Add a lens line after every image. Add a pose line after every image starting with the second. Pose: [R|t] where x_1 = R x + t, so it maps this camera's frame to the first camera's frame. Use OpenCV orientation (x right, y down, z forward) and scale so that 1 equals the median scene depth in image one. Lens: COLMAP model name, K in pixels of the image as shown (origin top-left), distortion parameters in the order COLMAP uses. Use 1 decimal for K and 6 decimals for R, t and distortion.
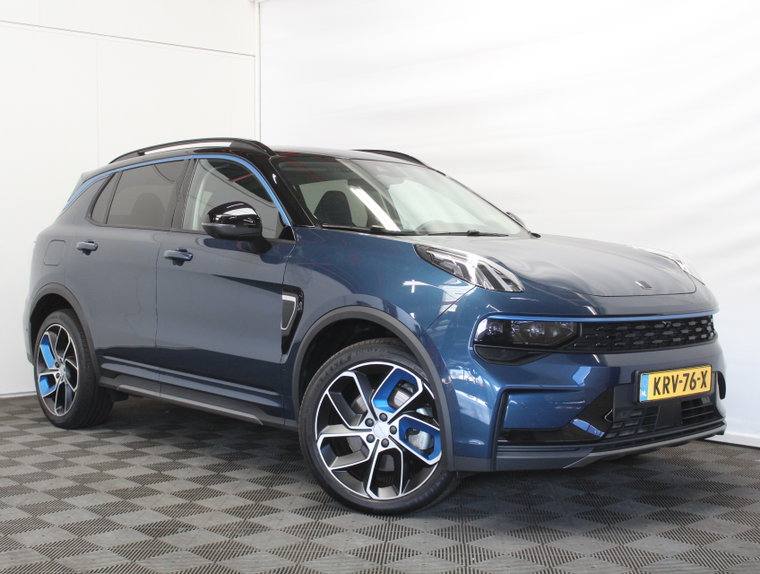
lens RADIAL K [[955.4, 0, 380.0], [0, 955.4, 287.0], [0, 0, 1]] dist [-0.241230, 0.006518]
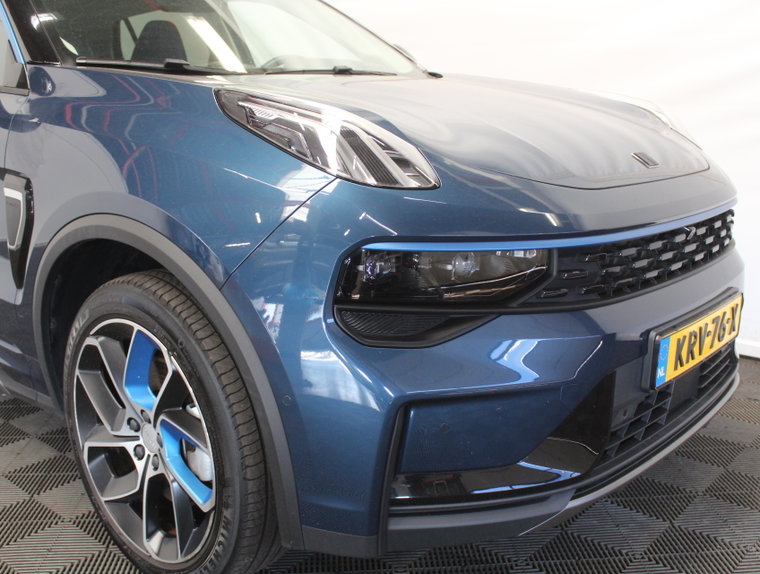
lens RADIAL K [[793.3, 0, 380.0], [0, 793.3, 287.0], [0, 0, 1]] dist [-0.123203, -0.005893]
pose [[0.992364, -0.038558, 0.117158, 0.070831], [0.014554, 0.979850, 0.199202, -0.024286], [-0.122478, -0.195976, 0.972930, 0.582056]]
